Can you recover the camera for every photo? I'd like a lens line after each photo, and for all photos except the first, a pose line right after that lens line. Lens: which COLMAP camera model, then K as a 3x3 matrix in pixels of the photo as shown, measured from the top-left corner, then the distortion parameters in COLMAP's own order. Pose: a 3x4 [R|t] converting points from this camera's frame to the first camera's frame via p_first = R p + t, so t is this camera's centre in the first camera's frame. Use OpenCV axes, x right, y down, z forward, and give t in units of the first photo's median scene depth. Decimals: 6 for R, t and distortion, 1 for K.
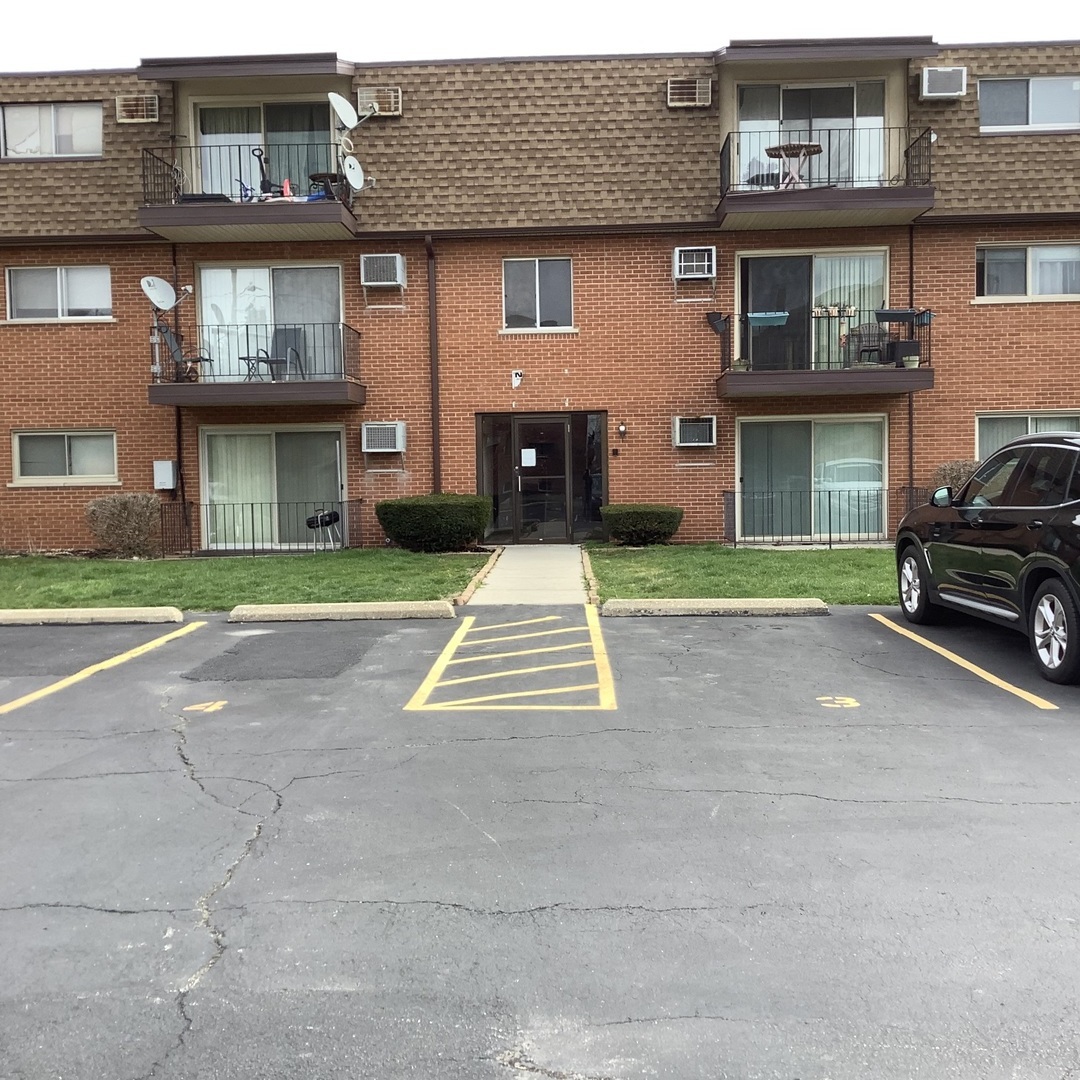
lens RADIAL K [[1320.3, 0, 540.6], [0, 1320.3, 542.6], [0, 0, 1]] dist [0.007228, 0.000000]
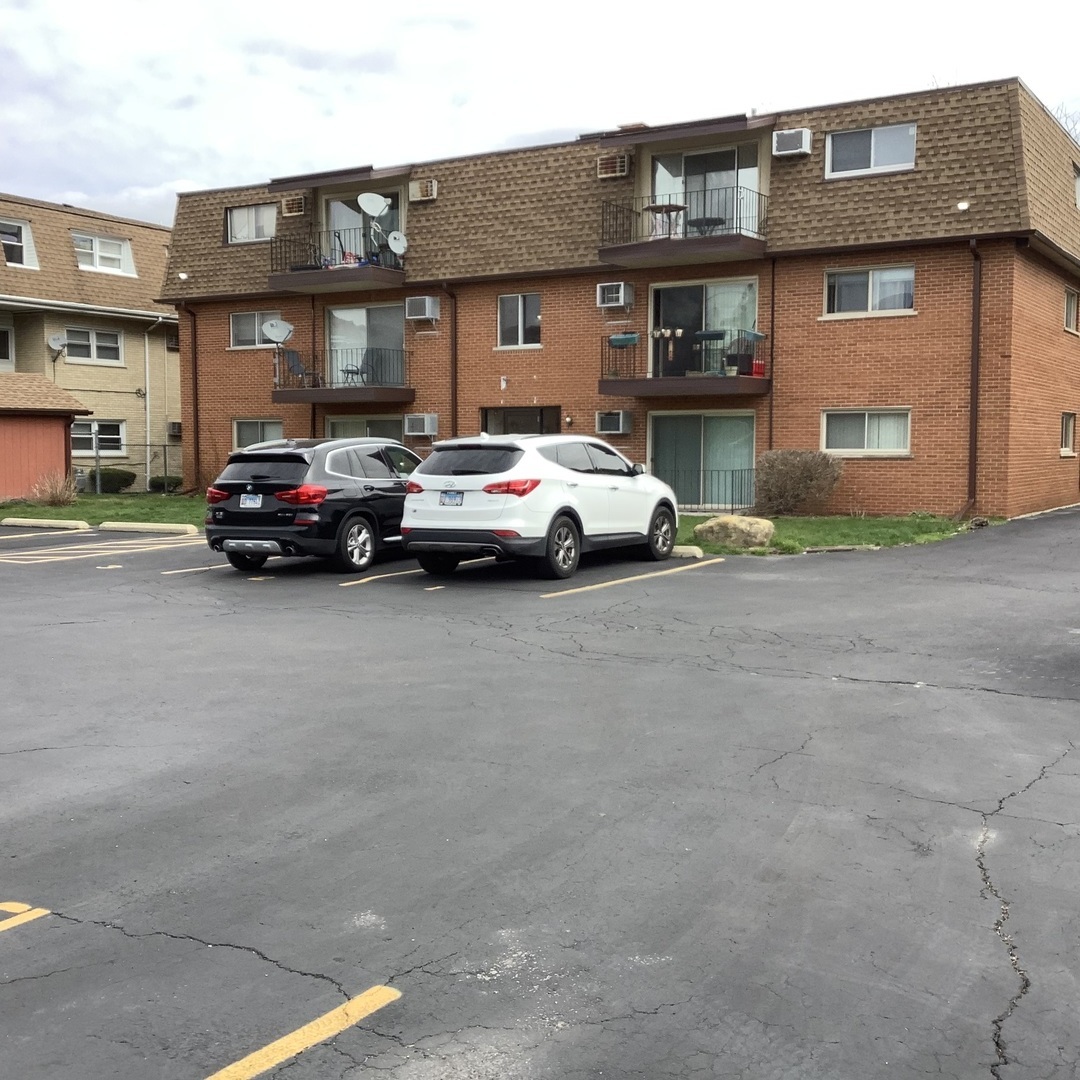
lens RADIAL K [[1320.3, 0, 539.2], [0, 1320.3, 538.3], [0, 0, 1]] dist [0.007228, 0.000000]
pose [[0.871379, 0.051953, -0.487852, 0.706070], [-0.040042, 0.998591, 0.034821, -0.011638], [0.488974, -0.010808, 0.872231, -0.191370]]
